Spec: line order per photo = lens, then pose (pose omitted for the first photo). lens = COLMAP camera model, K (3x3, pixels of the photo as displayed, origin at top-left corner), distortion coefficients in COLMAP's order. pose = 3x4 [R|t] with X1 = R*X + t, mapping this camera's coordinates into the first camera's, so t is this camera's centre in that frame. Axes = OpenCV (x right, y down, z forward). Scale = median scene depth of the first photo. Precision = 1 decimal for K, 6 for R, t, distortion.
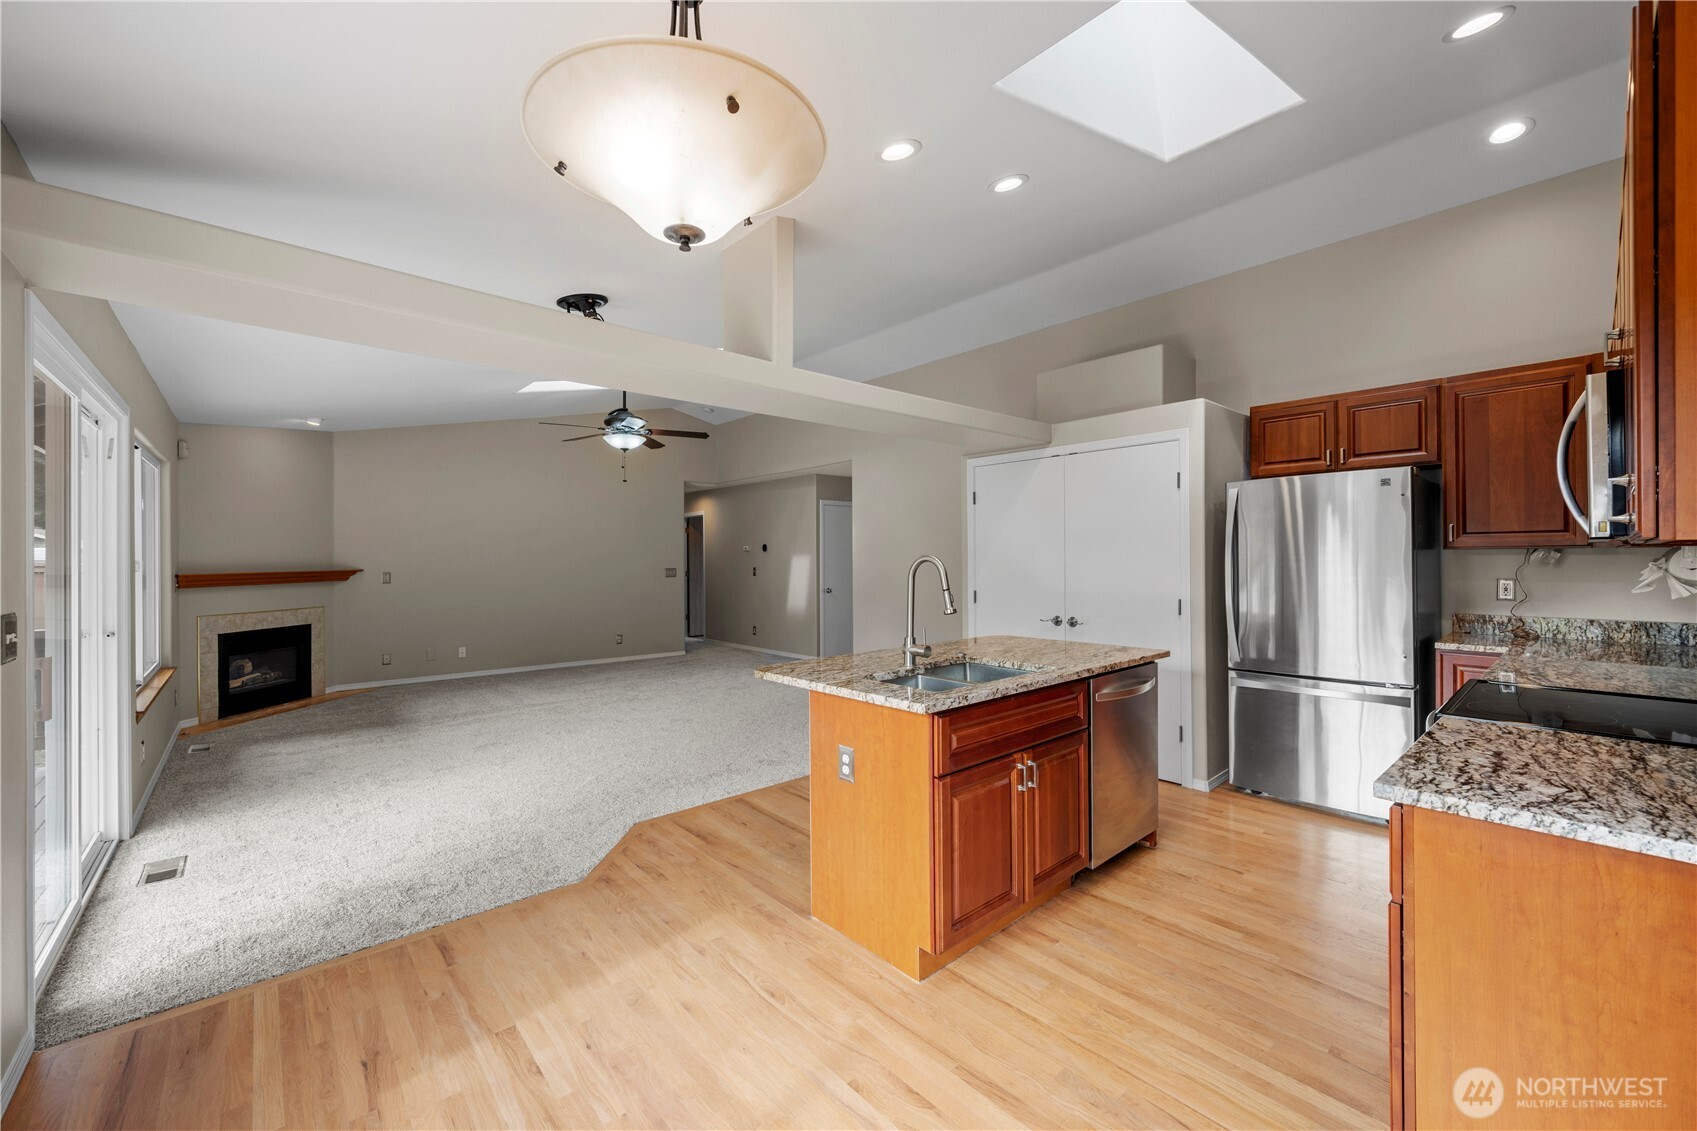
lens RADIAL K [[664.5, 0, 848.5], [0, 664.5, 565.5], [0, 0, 1]] dist [-0.000327, -0.000045]
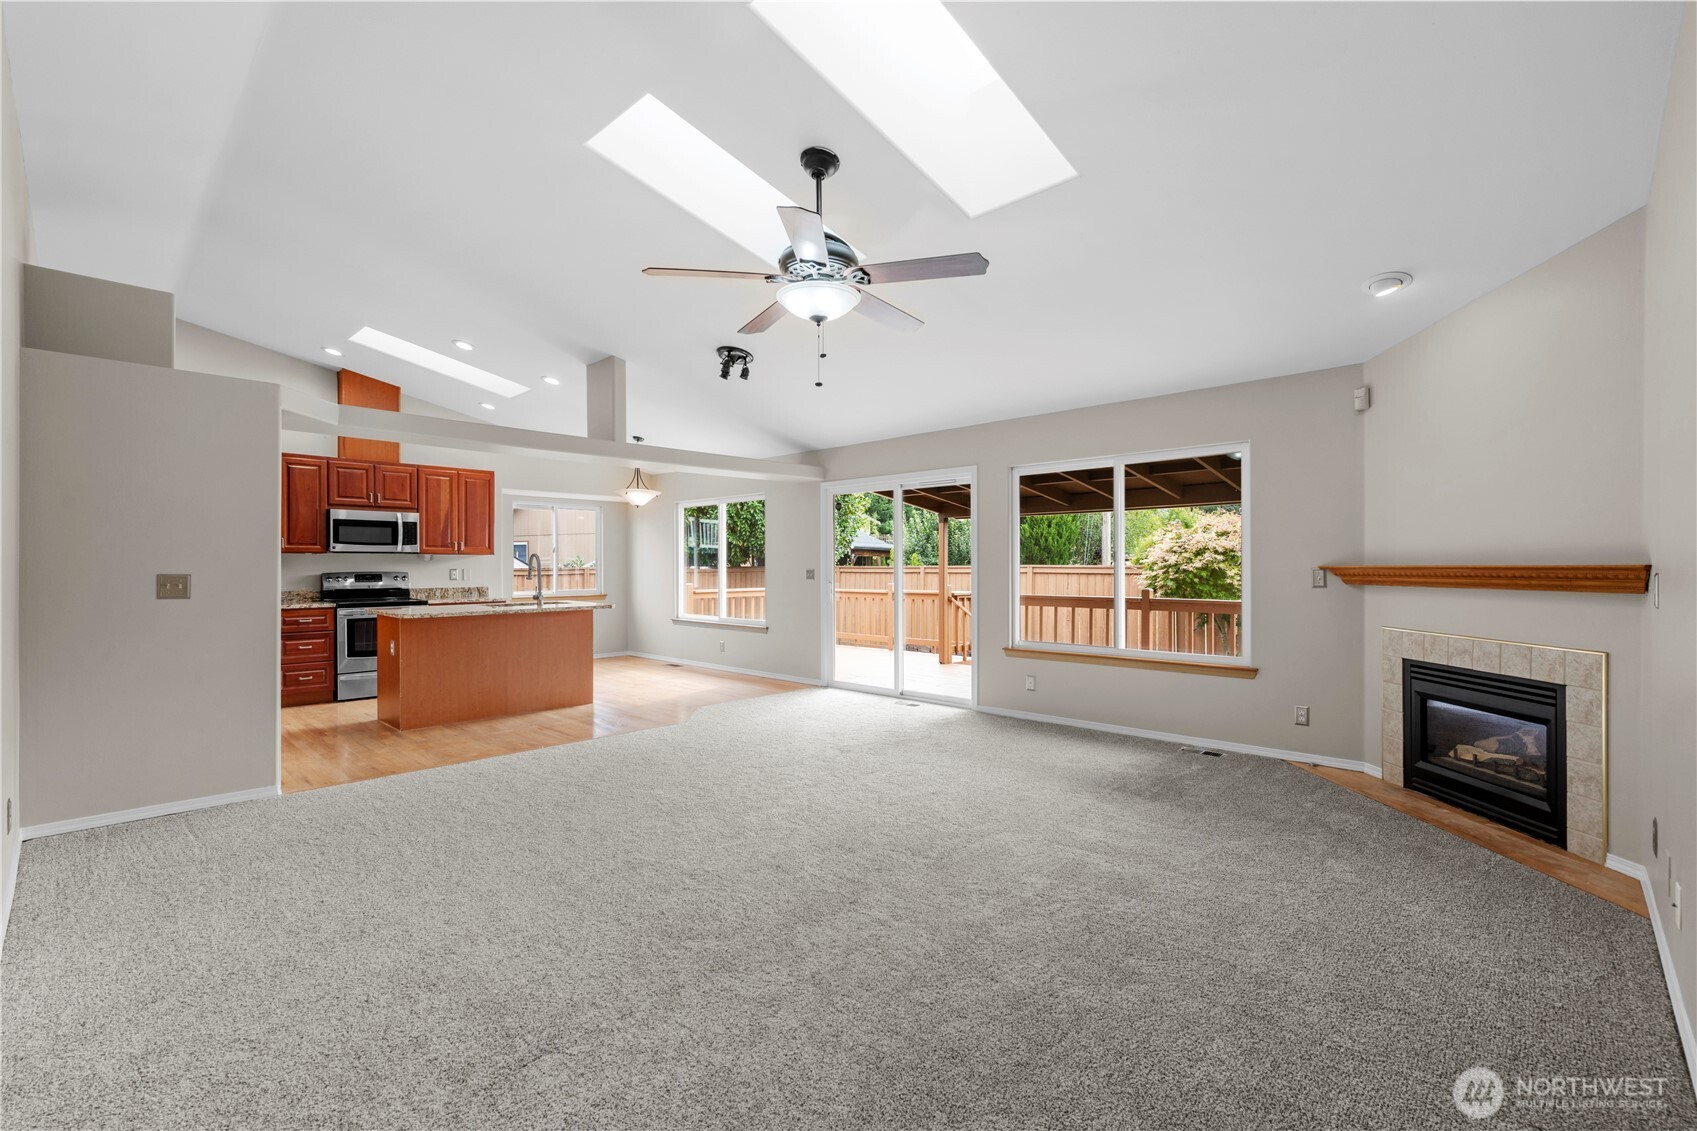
lens RADIAL K [[738.3, 0, 848.5], [0, 738.3, 565.5], [0, 0, 1]] dist [-0.000633, 0.000141]
pose [[-0.996515, 0.006494, -0.083162, -0.479036], [0.005598, 0.999924, 0.011004, 0.000835], [0.083227, 0.010500, -0.996475, 2.369302]]
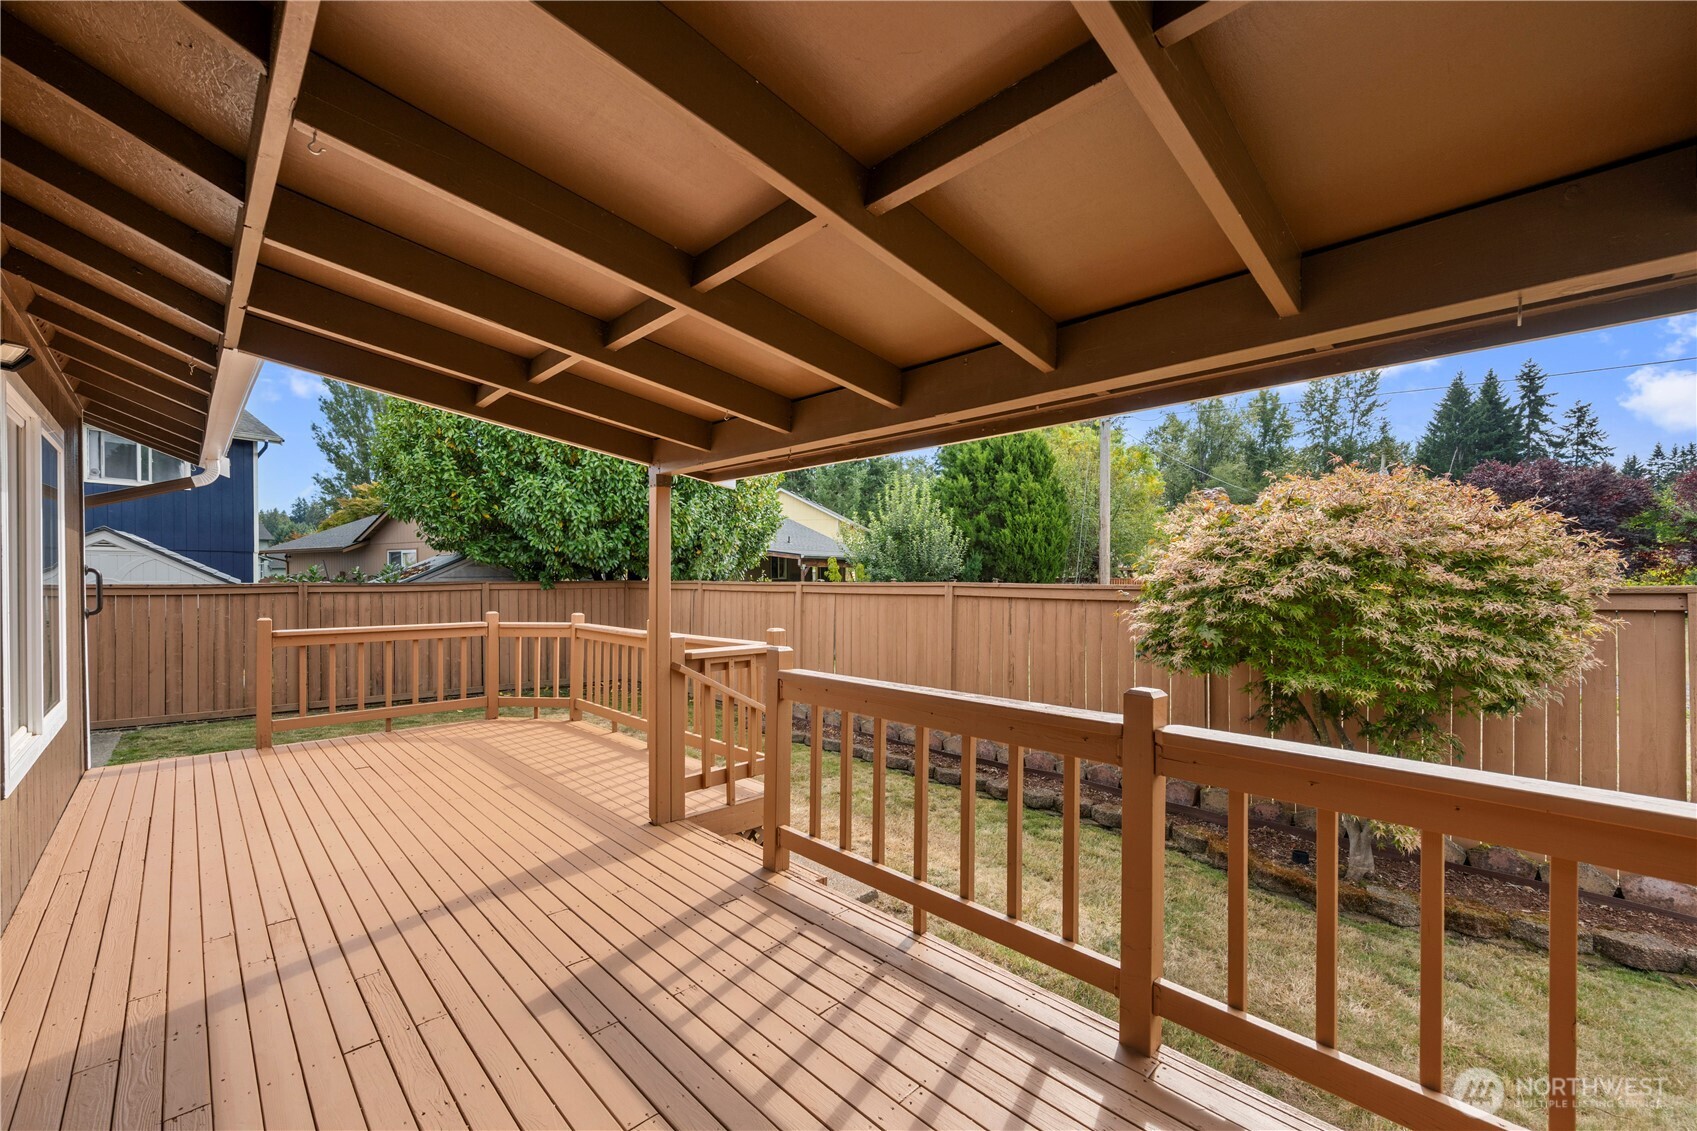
lens RADIAL K [[681.8, 0, 850.6], [0, 681.8, 573.5], [0, 0, 1]] dist [0.001613, 0.000056]
pose [[-0.998885, 0.005561, -0.046876, -1.204509], [0.005205, 0.999957, 0.007712, 0.000843], [0.046917, 0.007460, -0.998871, 0.948876]]
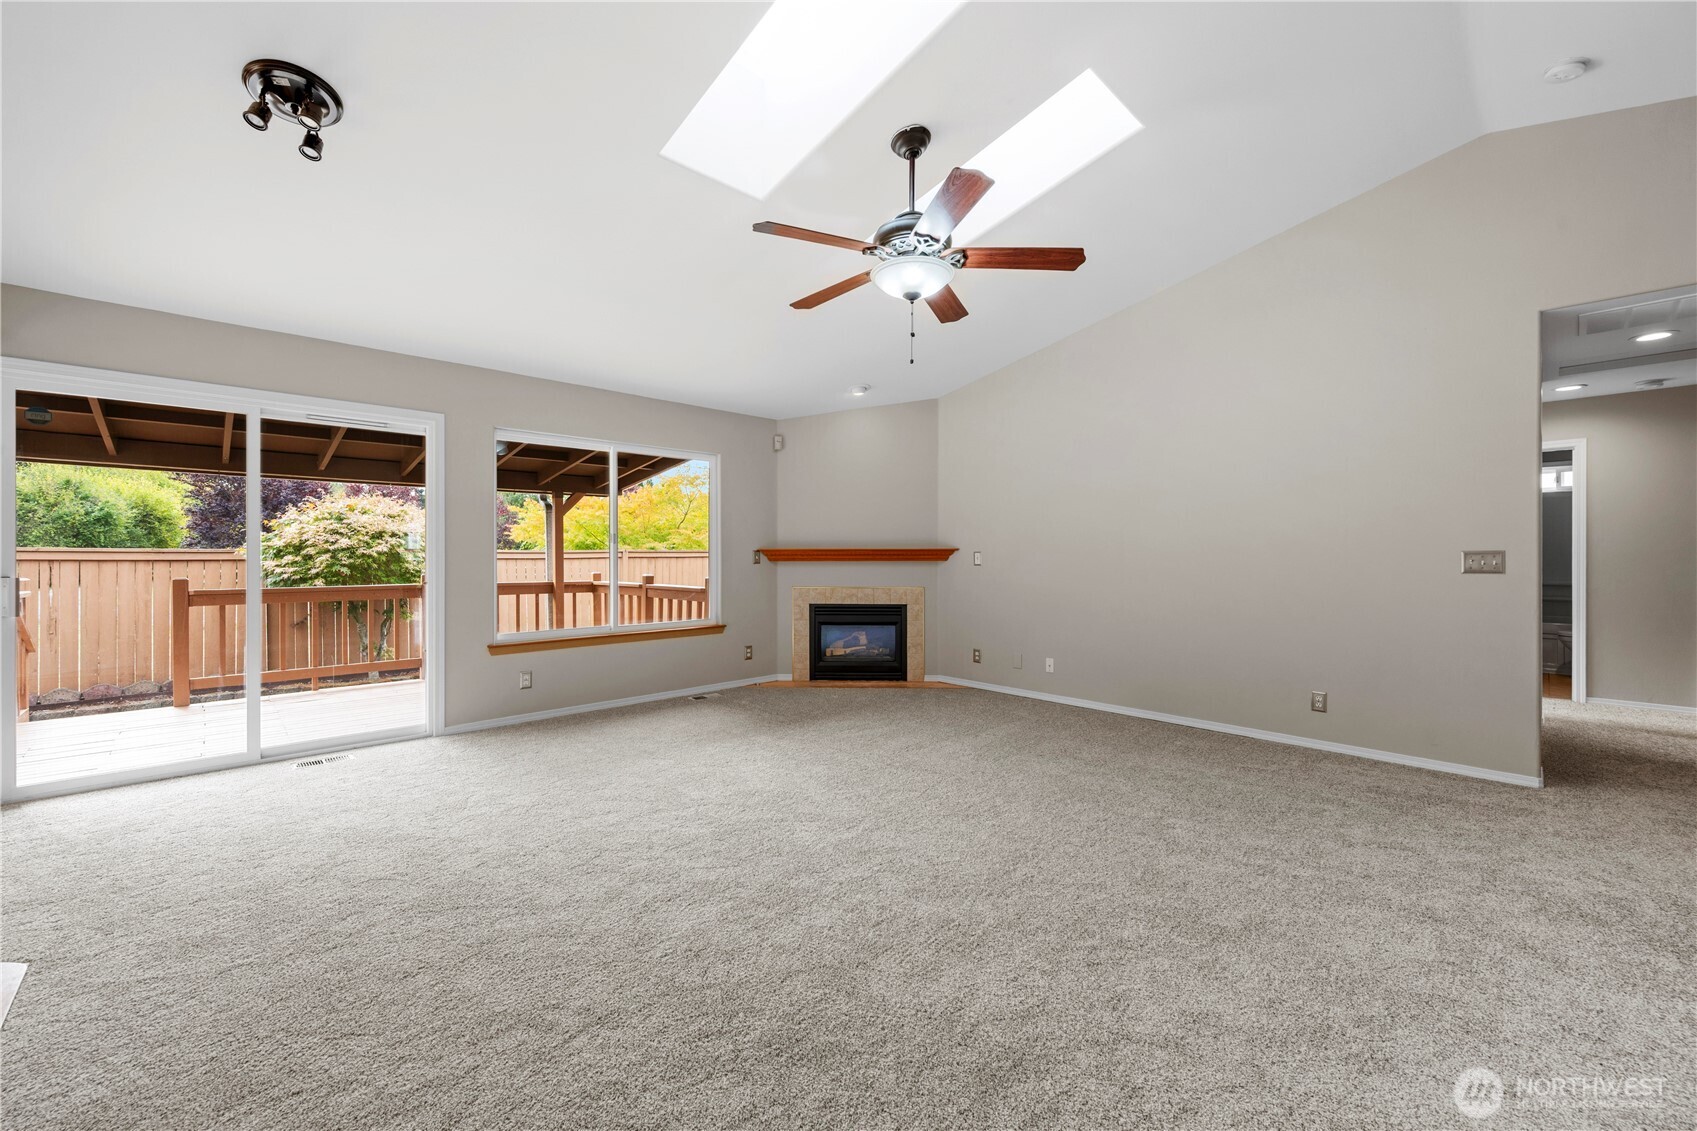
lens RADIAL K [[669.8, 0, 850.3], [0, 669.8, 555.3], [0, 0, 1]] dist [-0.001103, -0.000075]
pose [[0.042130, 0.005043, -0.999099, 0.242481], [-0.012340, 0.999914, 0.004527, 0.023123], [0.999036, 0.012138, 0.042189, 1.434865]]
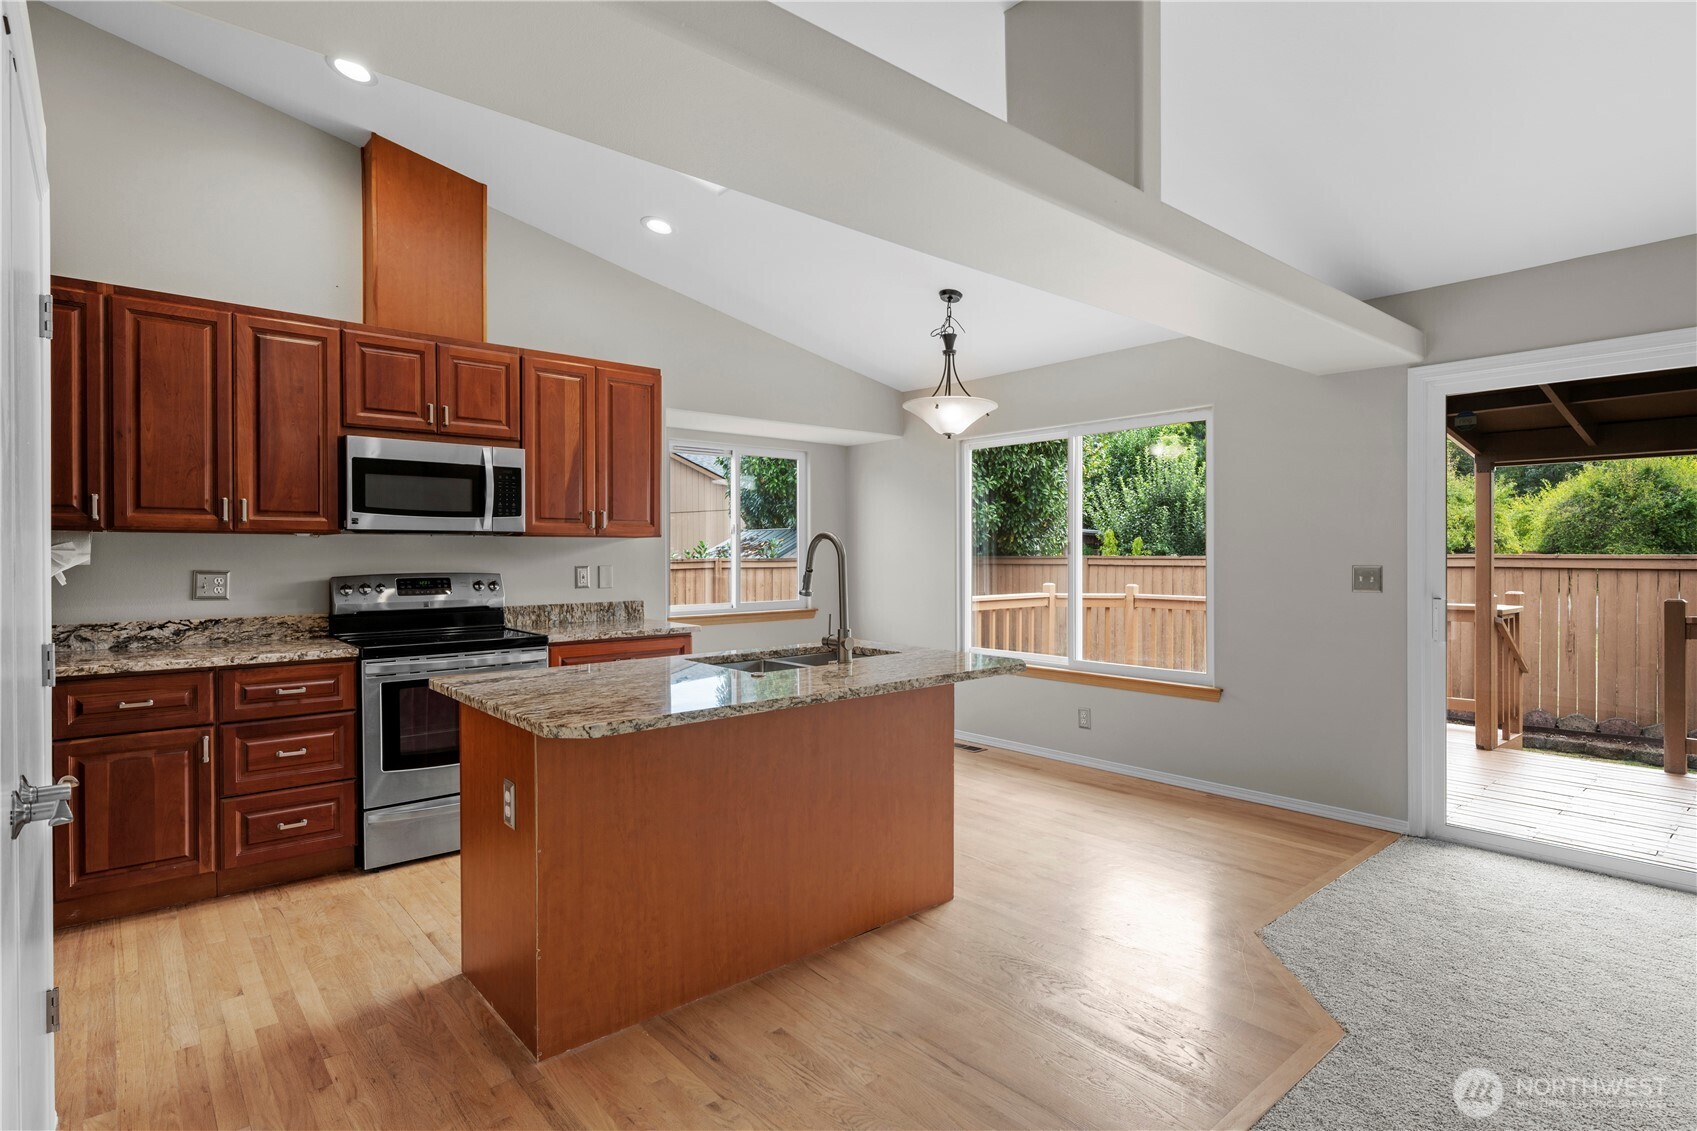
lens RADIAL K [[858.8, 0, 849.8], [0, 858.8, 556.0], [0, 0, 1]] dist [-0.003763, -0.000704]
pose [[-0.999897, 0.008140, 0.011803, 0.052401], [0.008291, 0.999883, 0.012845, 0.000564], [-0.011697, 0.012942, -0.999848, 1.432194]]
